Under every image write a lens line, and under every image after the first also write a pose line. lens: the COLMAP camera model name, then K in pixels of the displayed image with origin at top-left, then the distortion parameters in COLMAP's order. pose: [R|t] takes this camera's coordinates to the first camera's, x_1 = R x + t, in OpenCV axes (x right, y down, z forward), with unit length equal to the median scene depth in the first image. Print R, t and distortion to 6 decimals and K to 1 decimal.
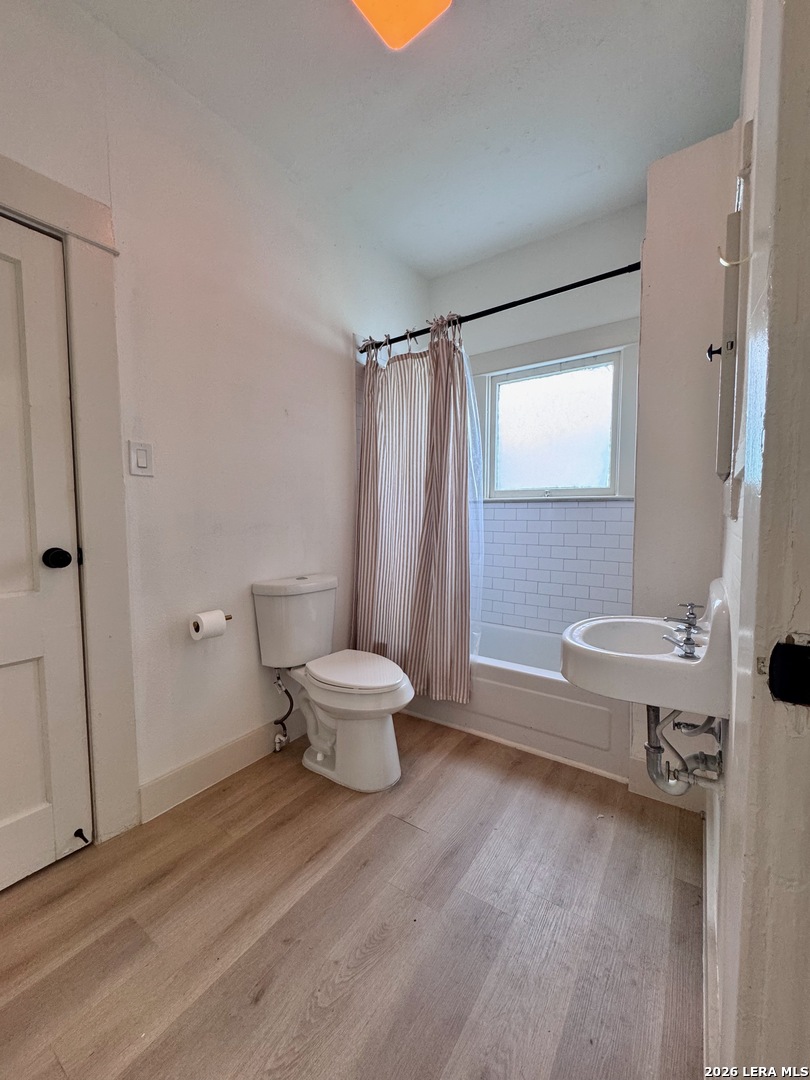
lens RADIAL K [[431.2, 0, 405.0], [0, 431.2, 540.0], [0, 0, 1]] dist [0.000958, 0.000025]
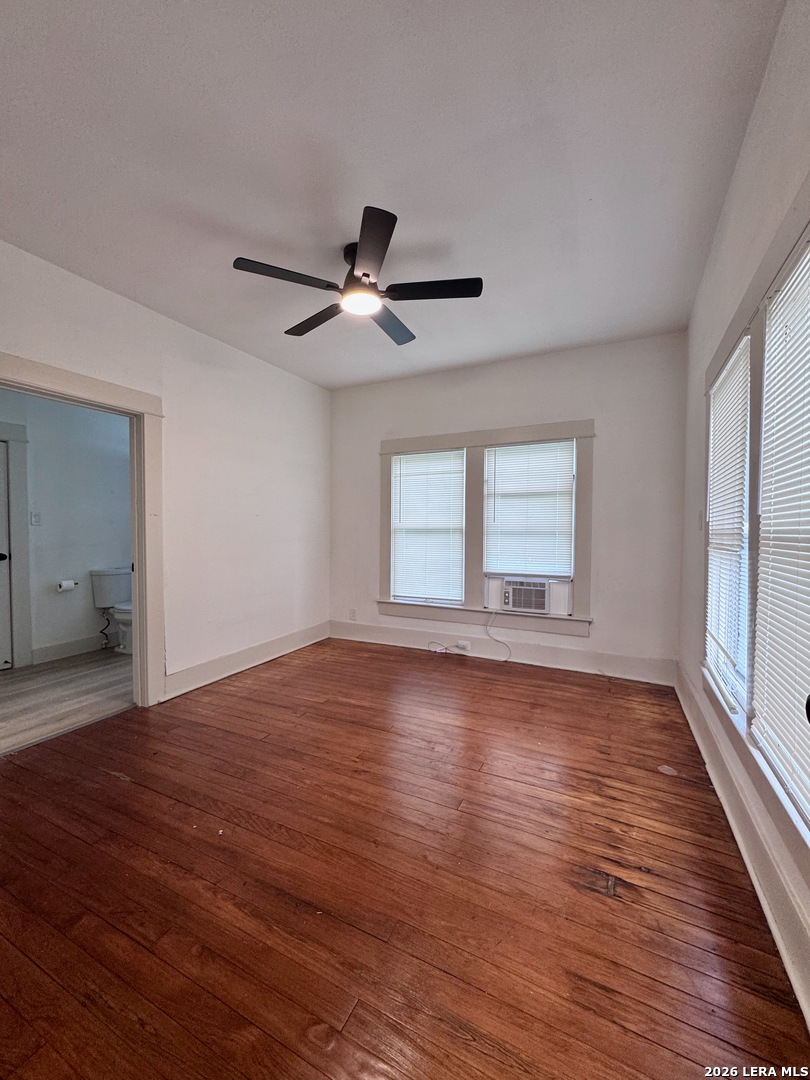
lens RADIAL K [[431.2, 0, 405.0], [0, 431.2, 540.0], [0, 0, 1]] dist [0.000958, 0.000025]
pose [[0.990635, 0.002042, 0.136522, 1.129675], [0.002578, 0.999430, -0.033656, 0.026412], [-0.136513, 0.033693, 0.990065, -1.713603]]
